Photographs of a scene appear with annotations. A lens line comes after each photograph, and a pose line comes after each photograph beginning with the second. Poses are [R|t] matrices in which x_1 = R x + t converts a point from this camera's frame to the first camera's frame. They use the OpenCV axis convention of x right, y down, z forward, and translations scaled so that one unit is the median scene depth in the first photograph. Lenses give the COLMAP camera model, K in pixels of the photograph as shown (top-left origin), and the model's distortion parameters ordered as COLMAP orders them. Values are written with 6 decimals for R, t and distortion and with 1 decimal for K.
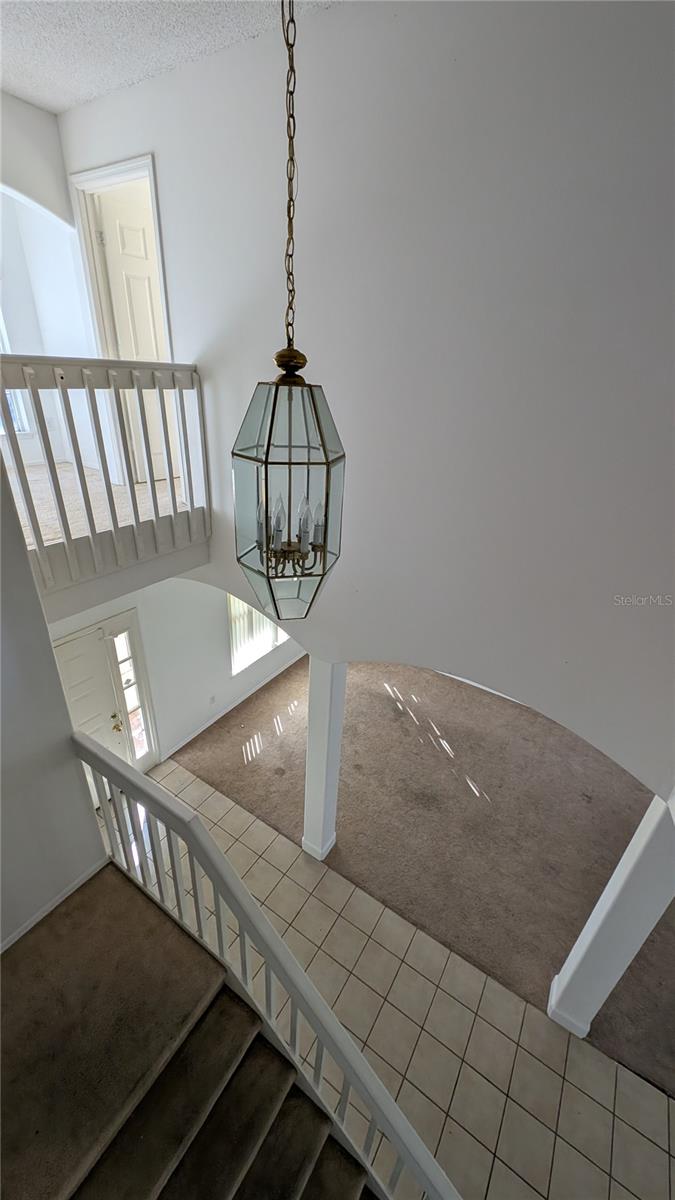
lens RADIAL K [[446.3, 0, 340.8], [0, 446.3, 589.7], [0, 0, 1]] dist [-0.002803, -0.001496]
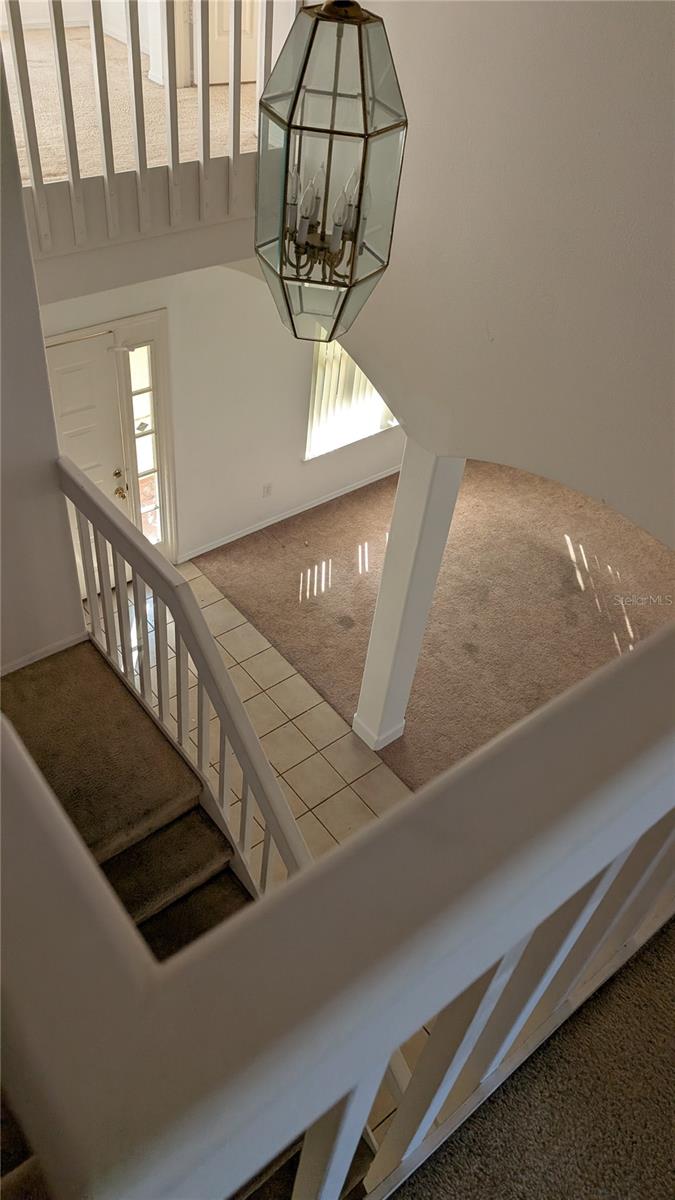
lens RADIAL K [[879.7, 0, 335.0], [0, 879.7, 607.1], [0, 0, 1]] dist [0.020336, -0.034308]
pose [[0.946463, 0.246971, -0.207880, 0.163443], [-0.175114, 0.933777, 0.312084, 0.006189], [0.271189, -0.258973, 0.927033, -0.246145]]
